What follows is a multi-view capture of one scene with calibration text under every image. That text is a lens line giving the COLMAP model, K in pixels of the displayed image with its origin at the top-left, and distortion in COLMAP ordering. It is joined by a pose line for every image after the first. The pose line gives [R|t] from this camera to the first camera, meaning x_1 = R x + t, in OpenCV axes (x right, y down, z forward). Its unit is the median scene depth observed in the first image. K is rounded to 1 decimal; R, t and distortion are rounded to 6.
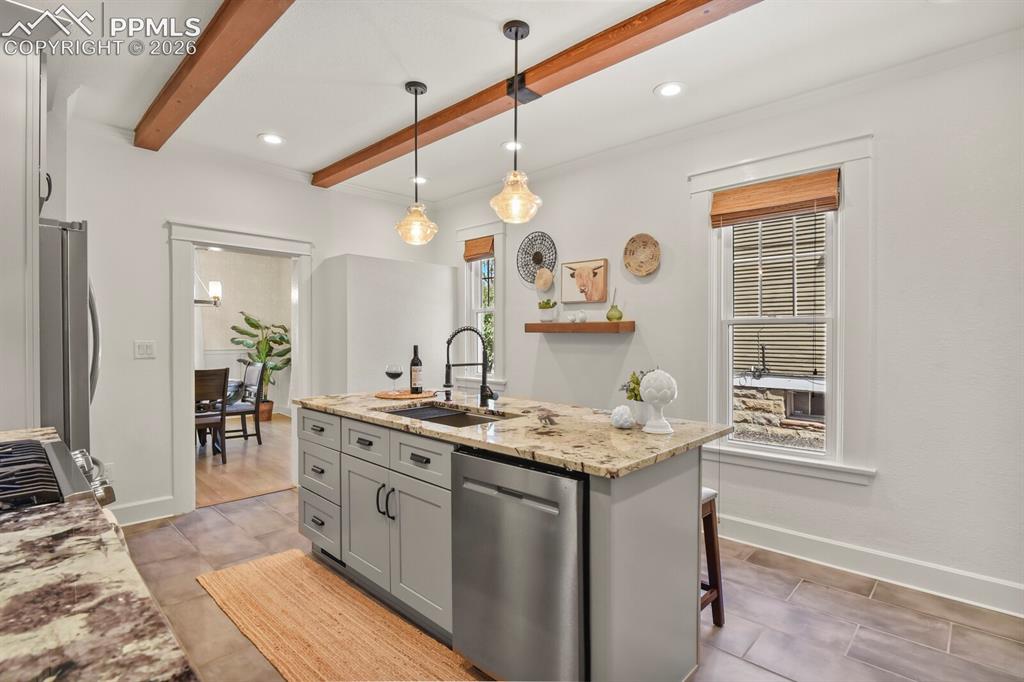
lens RADIAL K [[501.7, 0, 517.2], [0, 501.7, 338.9], [0, 0, 1]] dist [-0.007612, -0.000940]
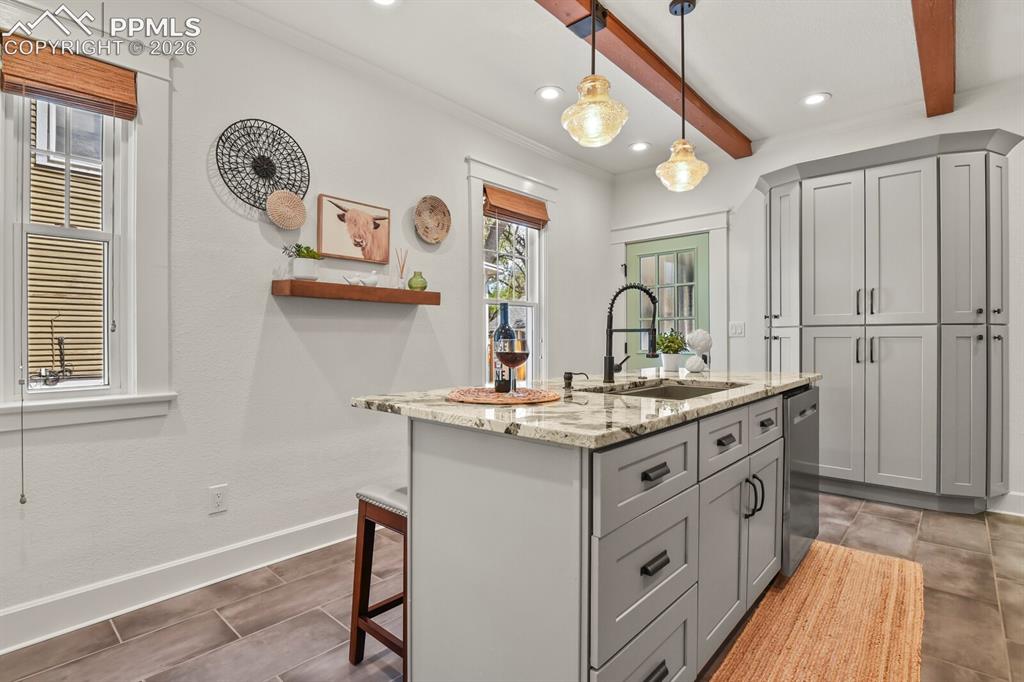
lens RADIAL K [[501.7, 0, 517.7], [0, 501.7, 337.2], [0, 0, 1]] dist [-0.007612, -0.000940]
pose [[-0.038263, -0.000169, 0.999268, -0.593346], [0.011050, 0.999939, 0.000592, 0.039404], [-0.999207, 0.011065, -0.038258, 0.803467]]
